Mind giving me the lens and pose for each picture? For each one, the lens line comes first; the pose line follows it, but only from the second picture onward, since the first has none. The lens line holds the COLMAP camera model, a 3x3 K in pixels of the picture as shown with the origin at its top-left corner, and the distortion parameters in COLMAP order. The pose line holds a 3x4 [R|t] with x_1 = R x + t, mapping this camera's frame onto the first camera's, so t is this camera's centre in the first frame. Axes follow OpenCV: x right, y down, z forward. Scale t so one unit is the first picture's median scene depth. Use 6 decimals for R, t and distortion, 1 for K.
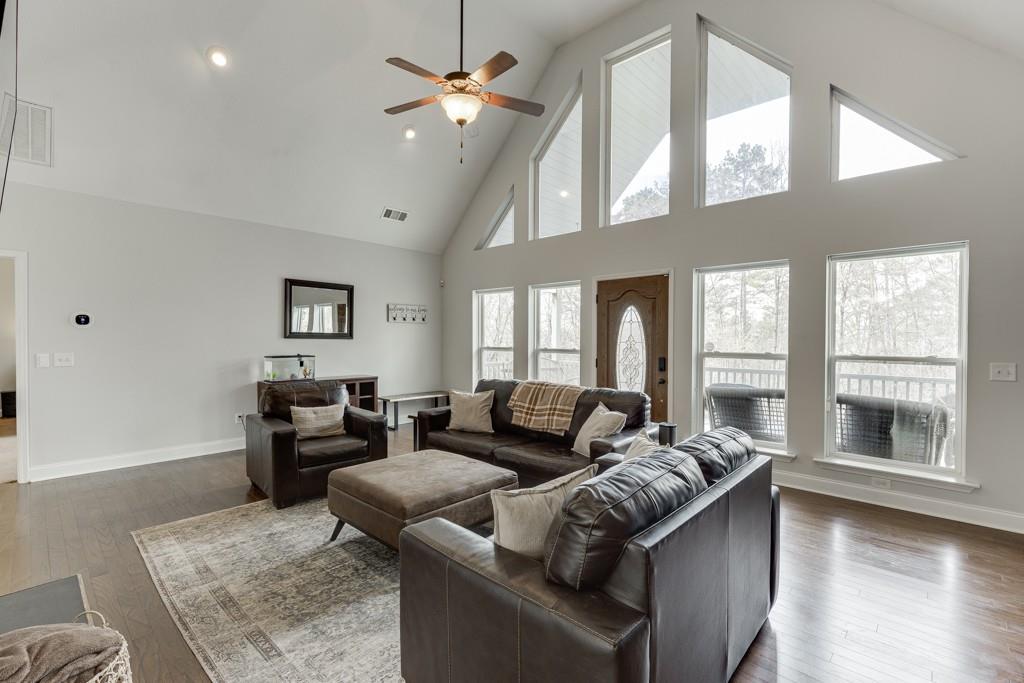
lens RADIAL K [[444.6, 0, 512.0], [0, 444.6, 341.5], [0, 0, 1]] dist [0.001956, 0.000340]
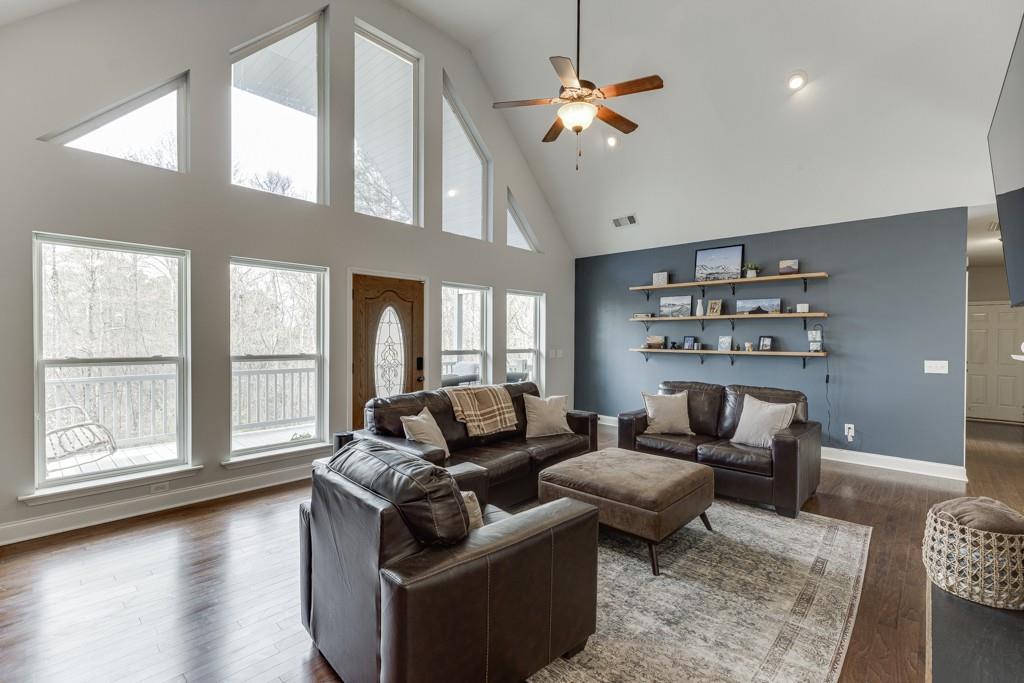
lens RADIAL K [[455.8, 0, 517.3], [0, 455.8, 343.0], [0, 0, 1]] dist [0.002190, -0.000419]
pose [[-0.000043, -0.013226, 0.999913, -0.975255], [0.006195, 0.999893, 0.013226, -0.015903], [-0.999981, 0.006195, 0.000039, 0.960150]]
